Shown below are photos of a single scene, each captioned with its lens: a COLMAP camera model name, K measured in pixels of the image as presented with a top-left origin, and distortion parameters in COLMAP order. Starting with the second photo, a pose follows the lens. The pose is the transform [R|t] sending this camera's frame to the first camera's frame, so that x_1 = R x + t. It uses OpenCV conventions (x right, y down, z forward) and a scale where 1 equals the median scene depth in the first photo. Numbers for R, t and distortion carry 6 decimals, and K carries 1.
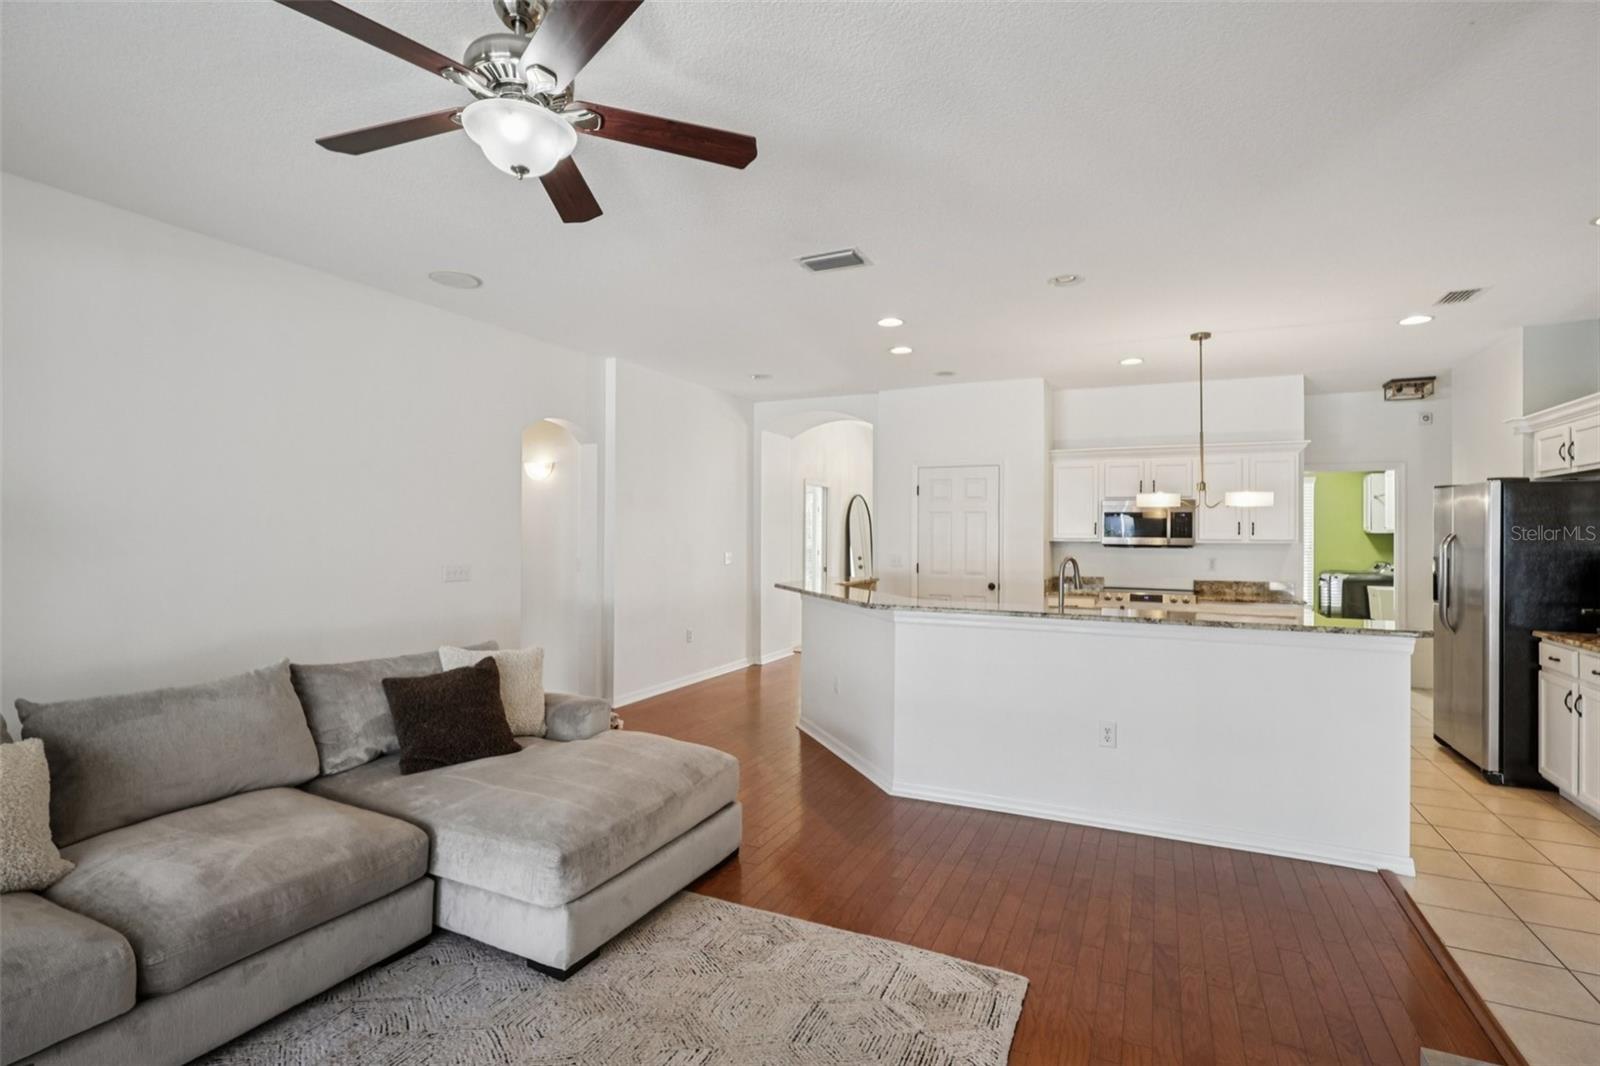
lens RADIAL K [[756.7, 0, 799.2], [0, 756.7, 525.7], [0, 0, 1]] dist [0.000463, 0.000803]
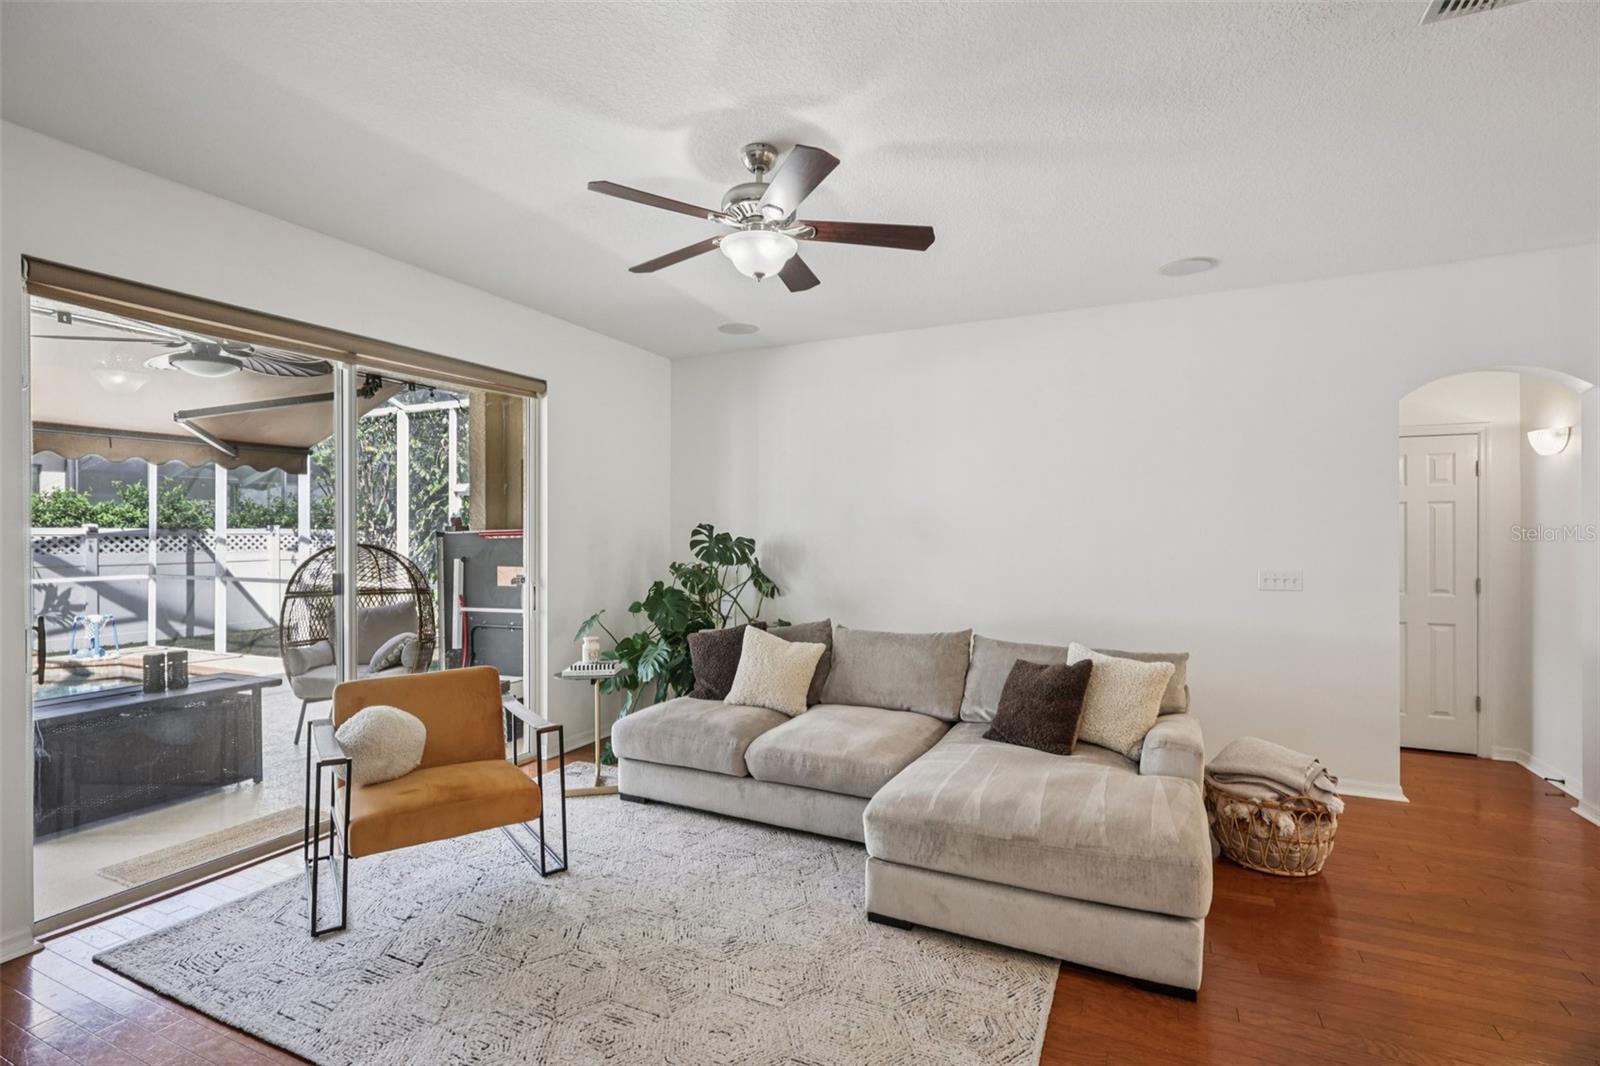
lens RADIAL K [[756.7, 0, 794.1], [0, 756.7, 532.9], [0, 0, 1]] dist [0.000463, 0.000803]
pose [[-0.006441, -0.008550, -0.999943, 0.304965], [0.013579, 0.999871, -0.008636, 0.005588], [0.999887, -0.013633, -0.006324, 0.322271]]
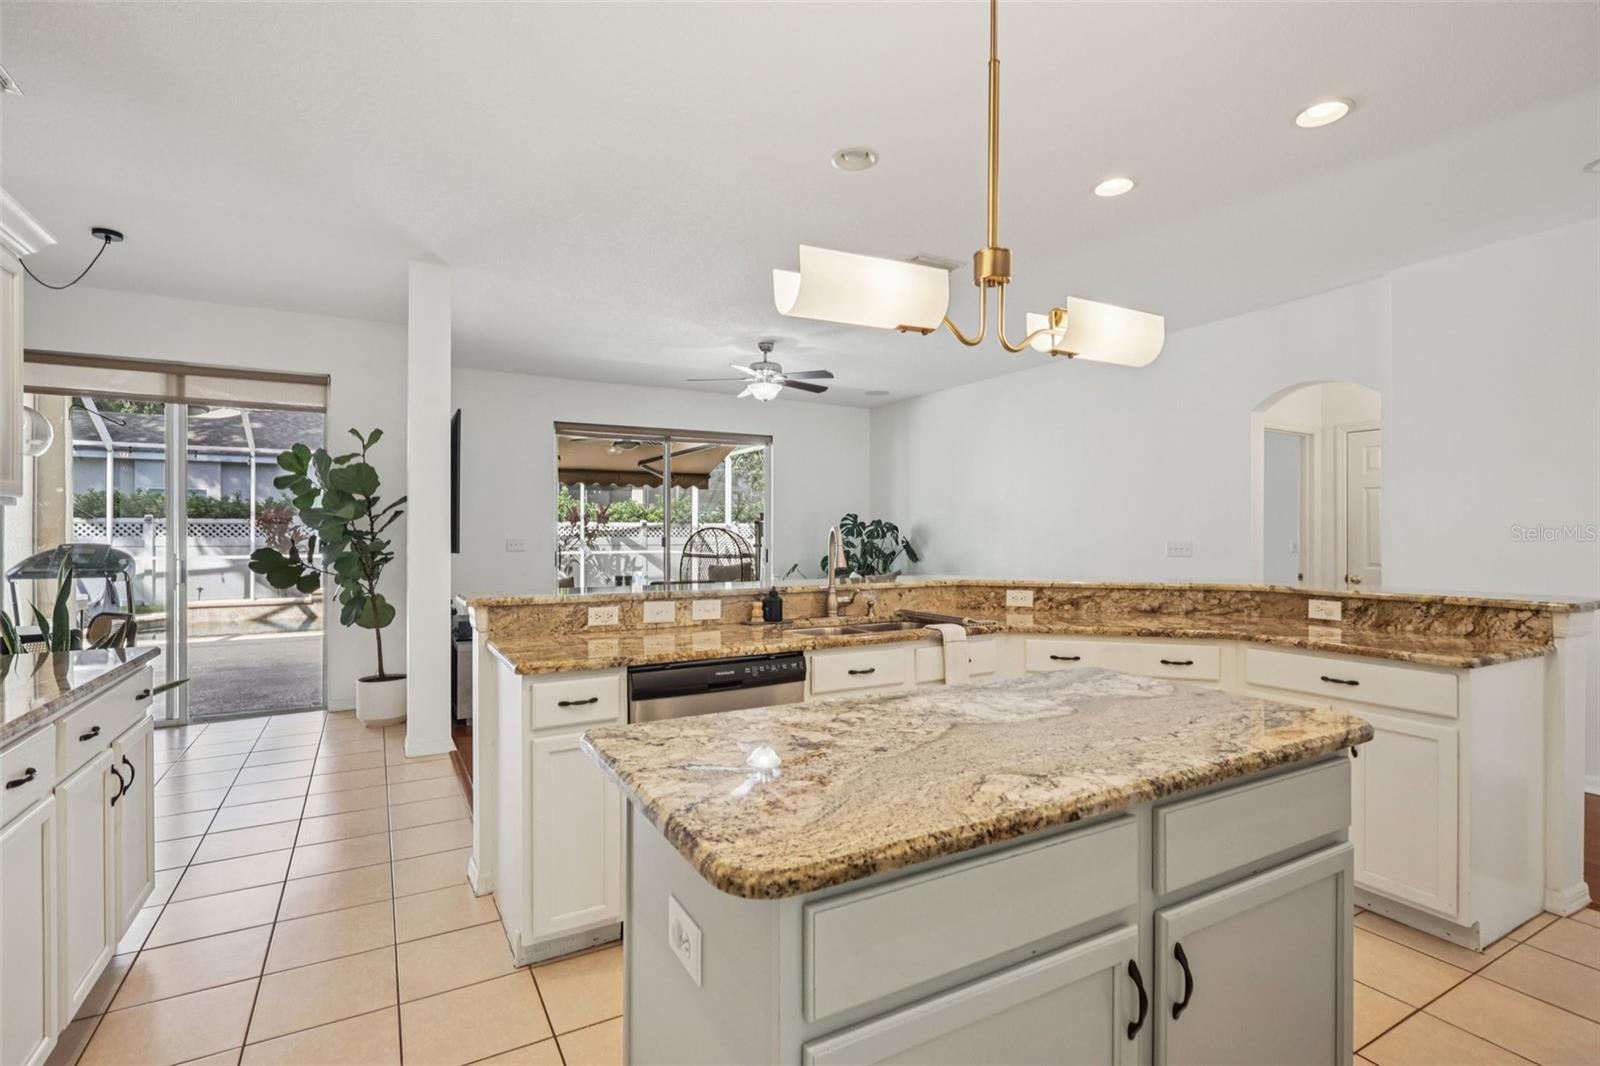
lens RADIAL K [[756.7, 0, 792.5], [0, 756.7, 529.0], [0, 0, 1]] dist [0.000463, 0.000803]
pose [[-0.585960, -0.011774, -0.810255, 0.619000], [0.003733, 0.999845, -0.017228, 0.034642], [0.810332, -0.013119, -0.585825, 0.865072]]
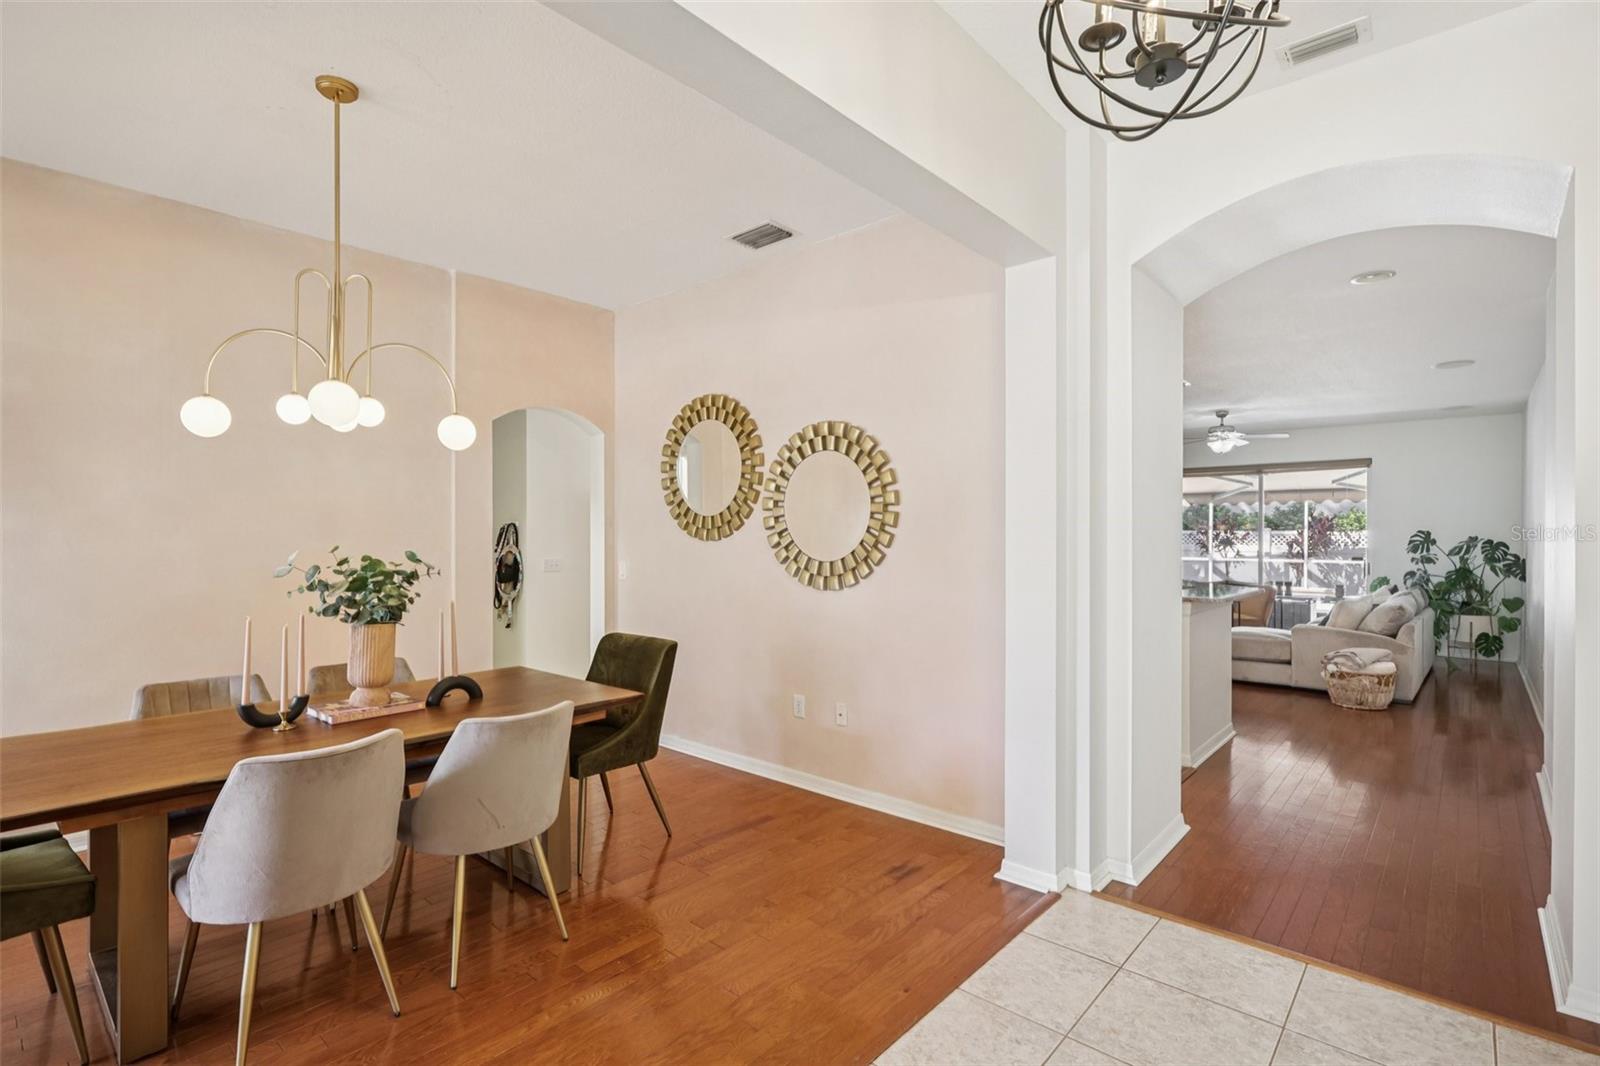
lens RADIAL K [[756.7, 0, 798.8], [0, 756.7, 535.5], [0, 0, 1]] dist [0.000463, 0.000803]
pose [[-0.957078, -0.009419, 0.289677, 0.205911], [-0.012093, 0.999899, -0.007444, 0.019499], [-0.289577, -0.010627, -0.957096, 1.723501]]
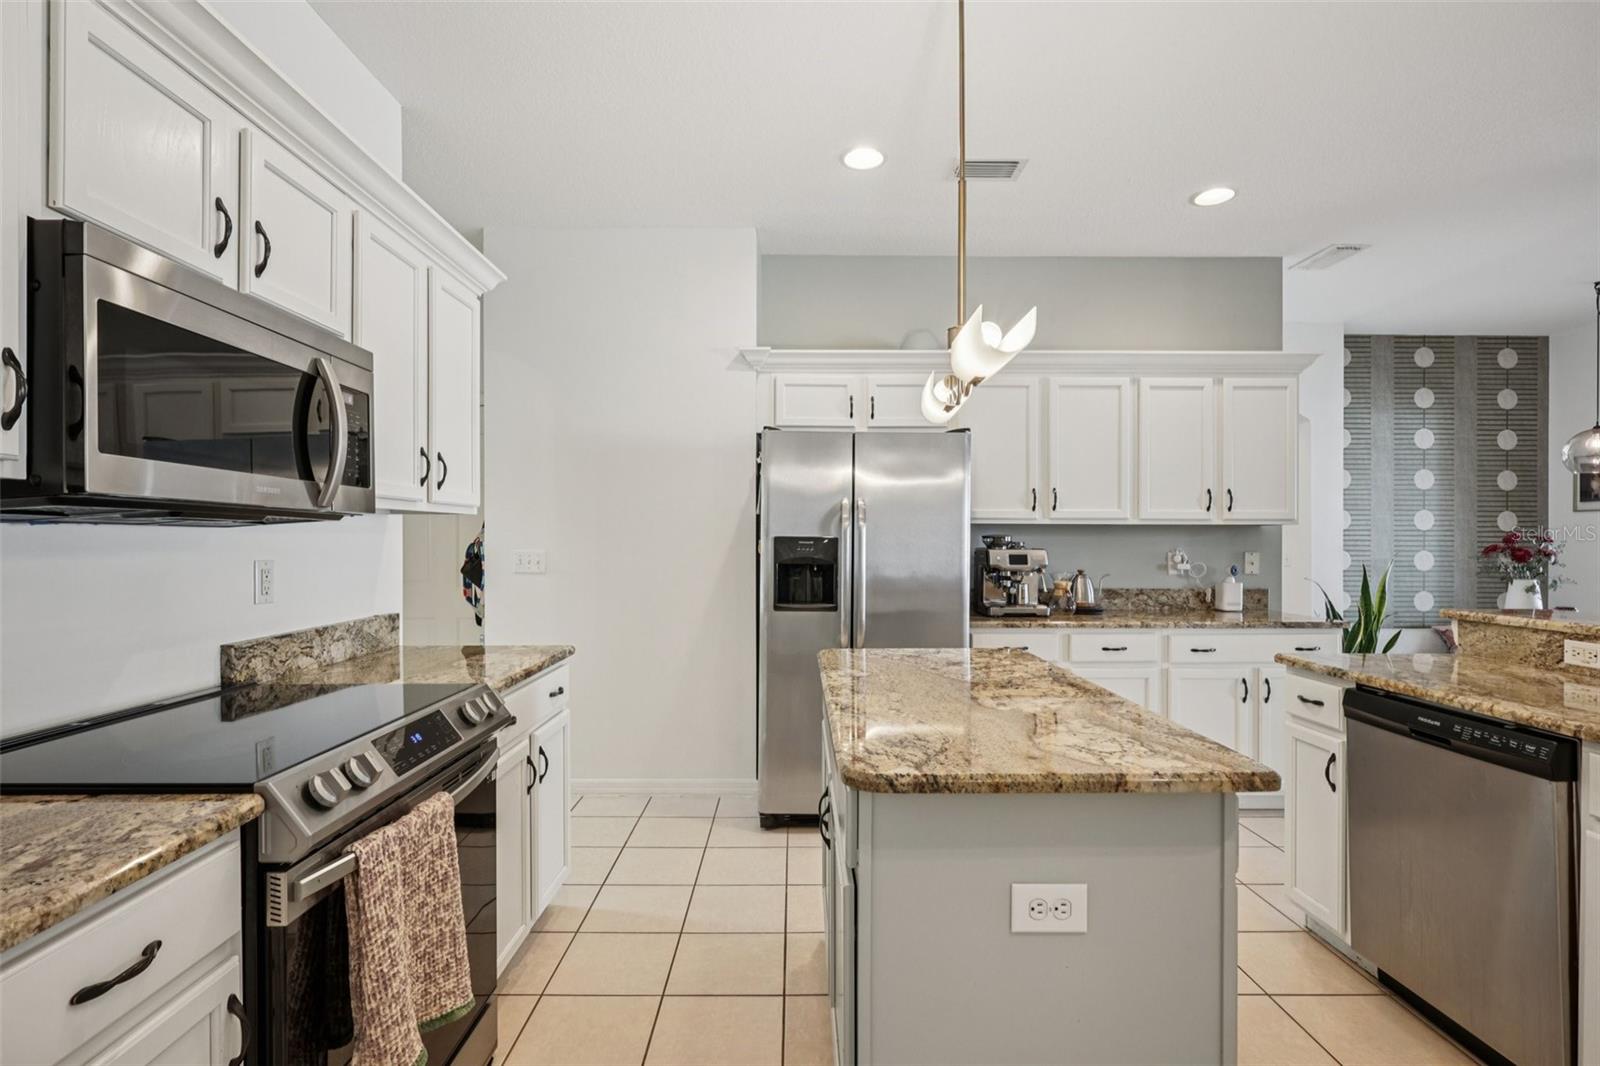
lens RADIAL K [[756.7, 0, 811.3], [0, 756.7, 539.4], [0, 0, 1]] dist [0.000463, 0.000803]
pose [[-0.445129, -0.007470, 0.895435, 0.200526], [-0.014800, 0.999890, 0.000984, 0.032577], [-0.895344, -0.012814, -0.445190, 0.956823]]
